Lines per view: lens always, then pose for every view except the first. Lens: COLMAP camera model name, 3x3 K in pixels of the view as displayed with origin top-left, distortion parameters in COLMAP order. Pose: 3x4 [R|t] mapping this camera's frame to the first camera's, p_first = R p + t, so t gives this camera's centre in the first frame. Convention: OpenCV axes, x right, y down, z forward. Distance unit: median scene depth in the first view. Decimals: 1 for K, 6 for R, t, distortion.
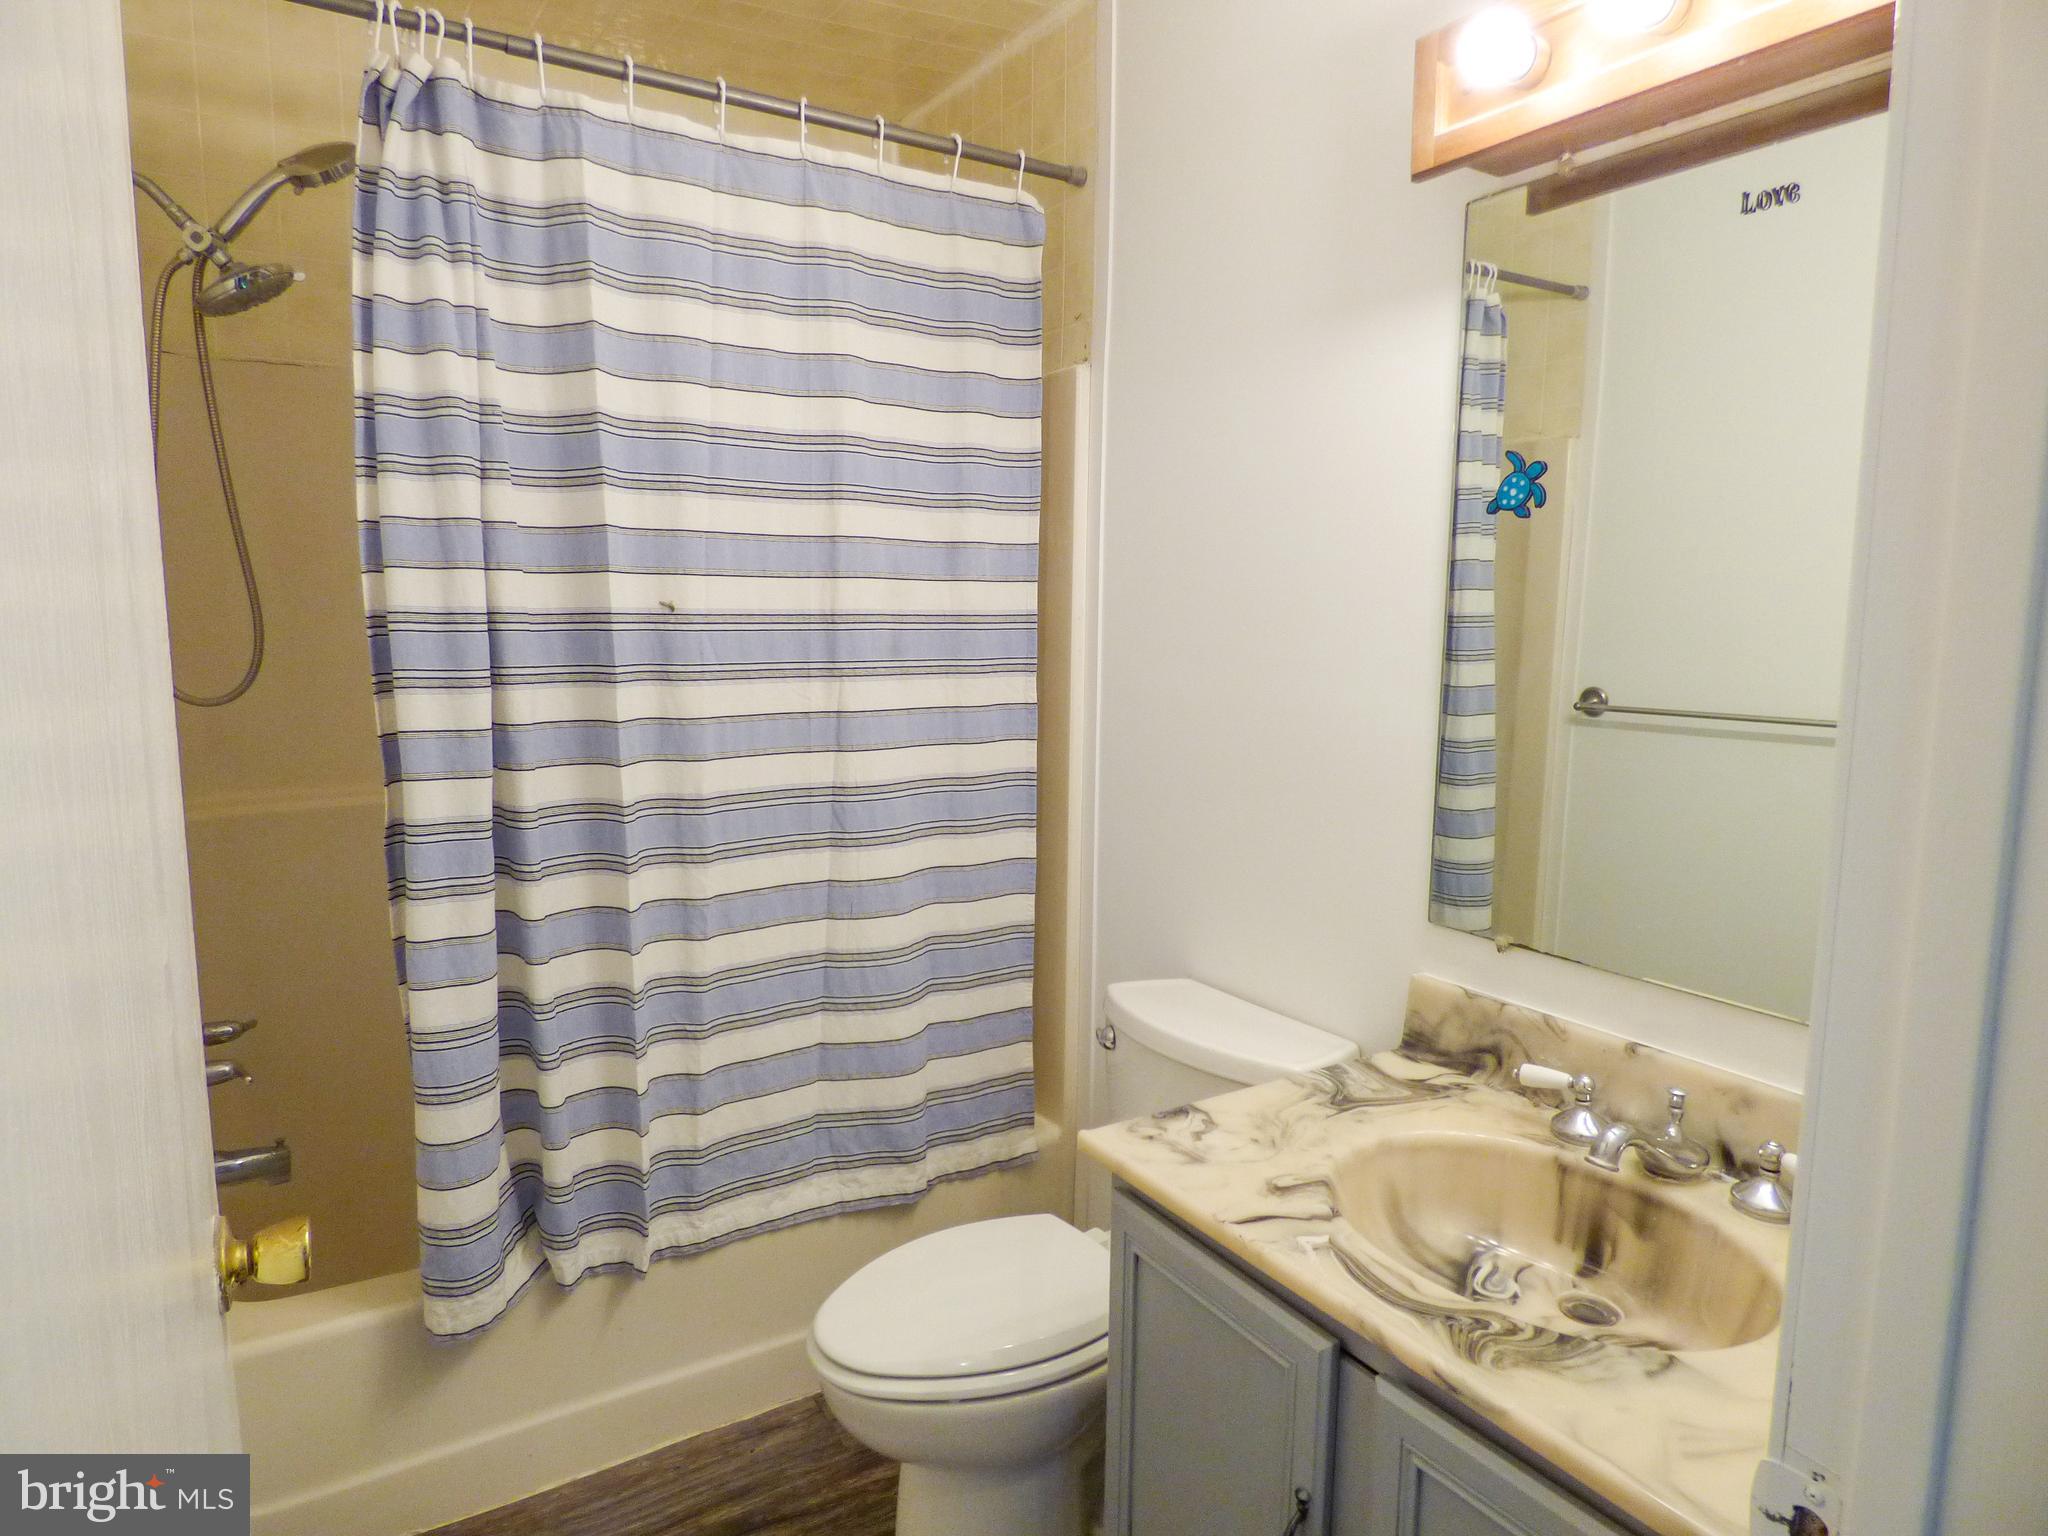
lens RADIAL K [[1226.4, 0, 1026.2], [0, 1226.4, 763.4], [0, 0, 1]] dist [-0.013910, 0.002333]
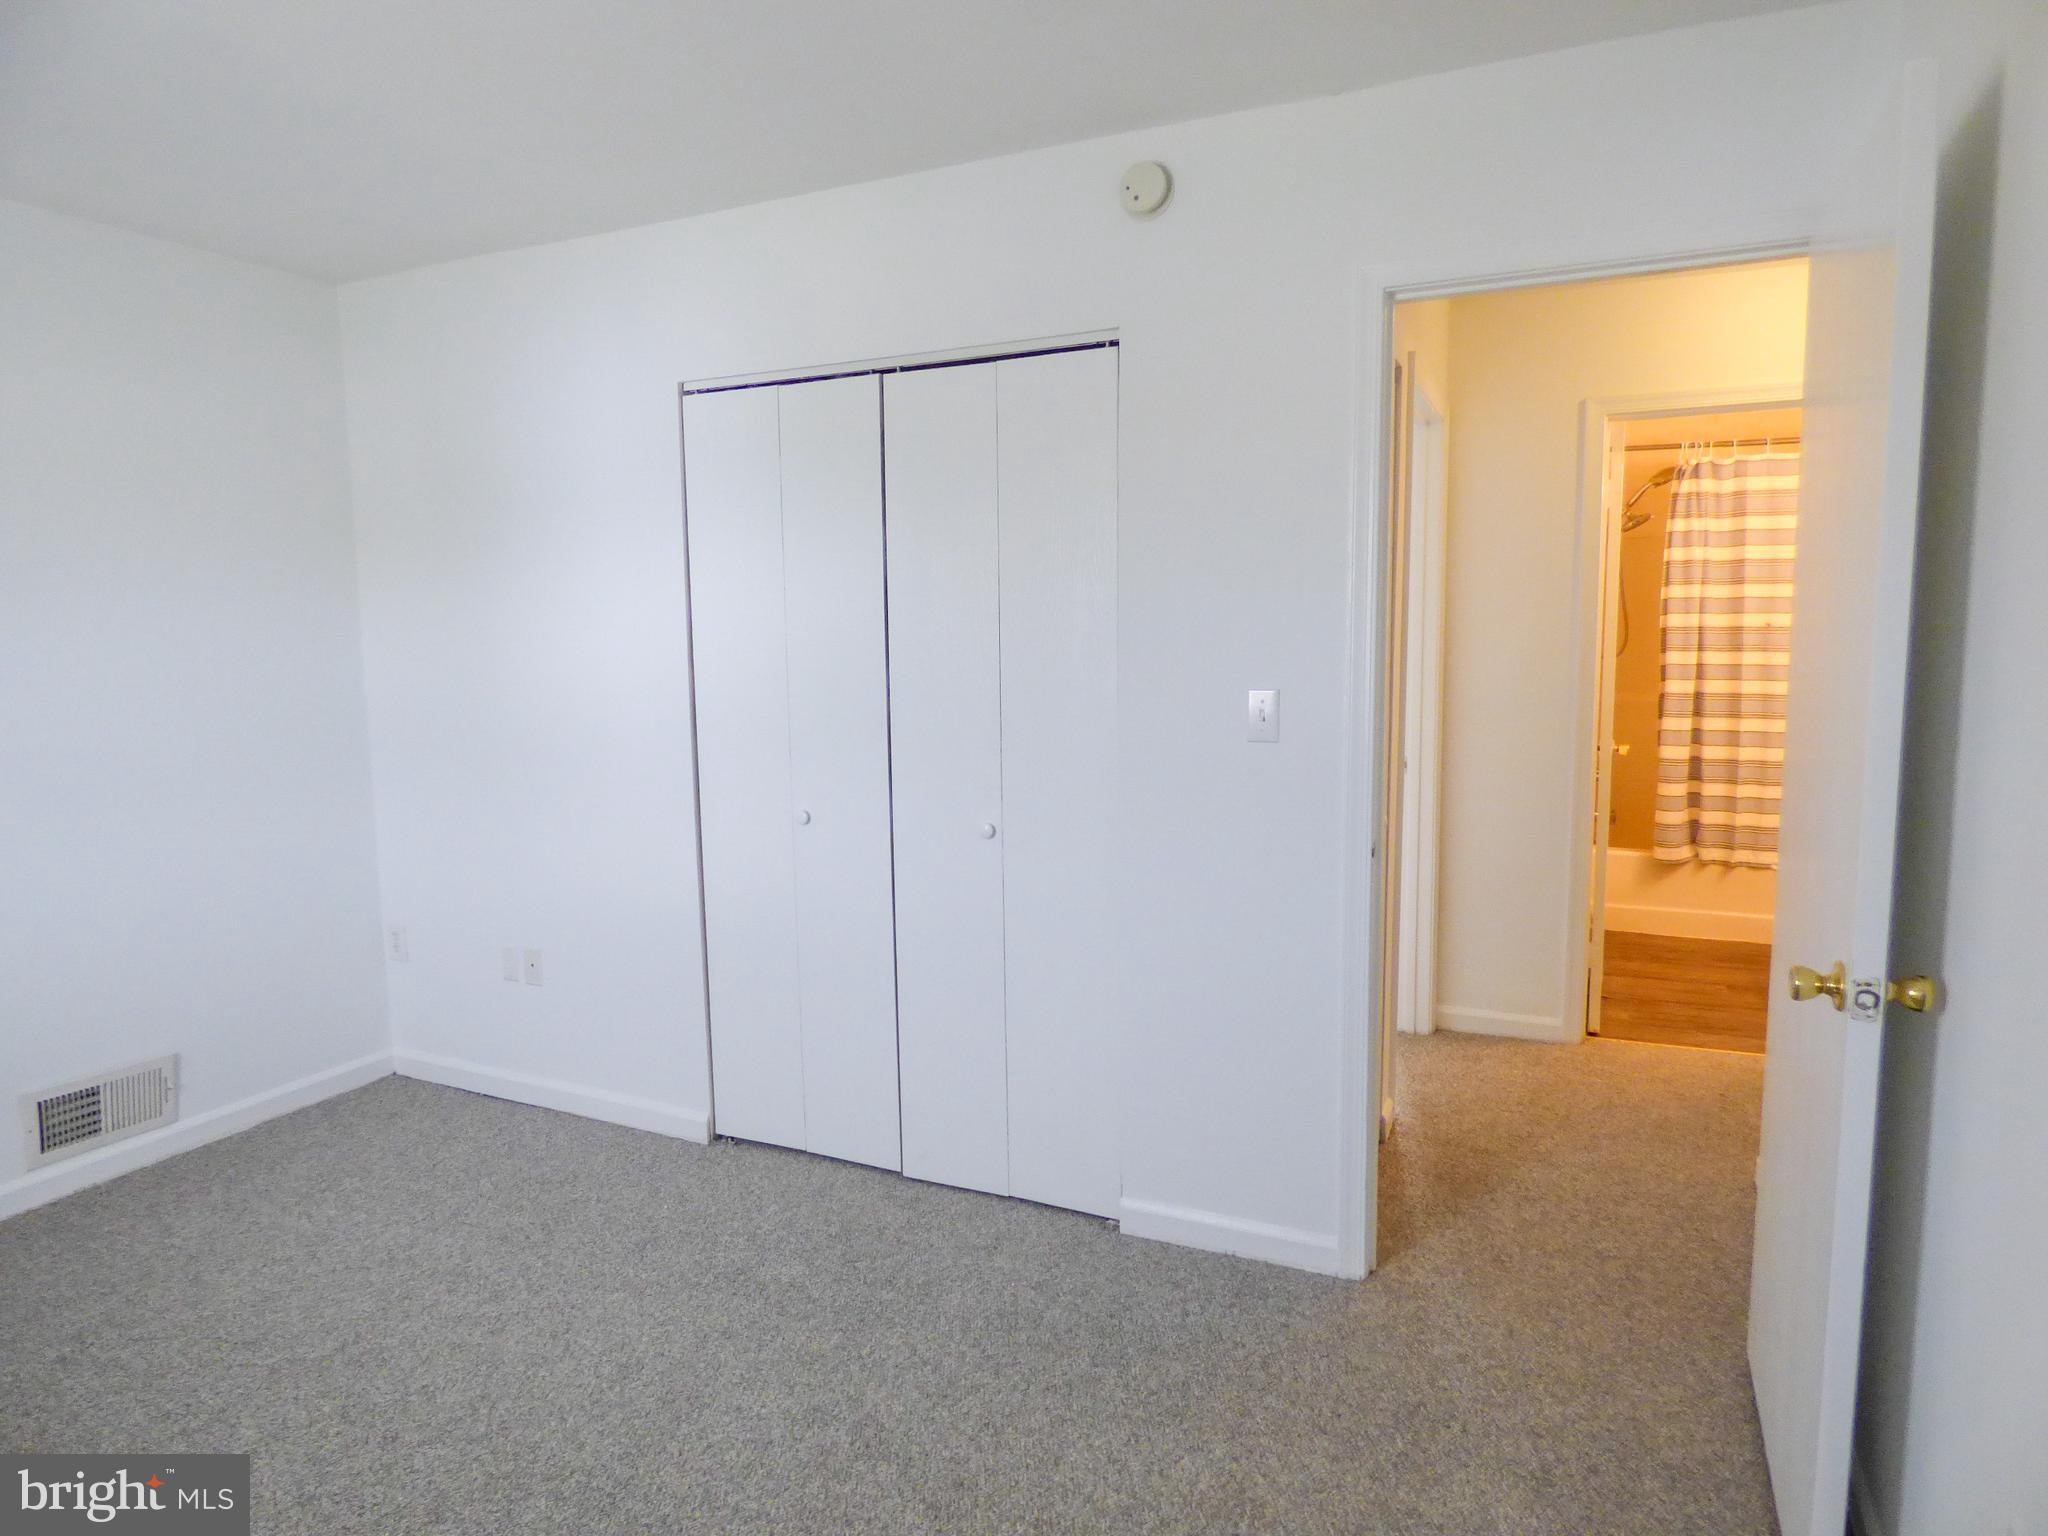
lens RADIAL K [[1226.4, 0, 1029.8], [0, 1226.4, 764.5], [0, 0, 1]] dist [-0.013910, 0.002333]
pose [[0.544203, 0.082828, -0.834855, 1.243980], [-0.095300, 0.994777, 0.036572, 0.270468], [0.833523, 0.059659, 0.549254, -2.085462]]
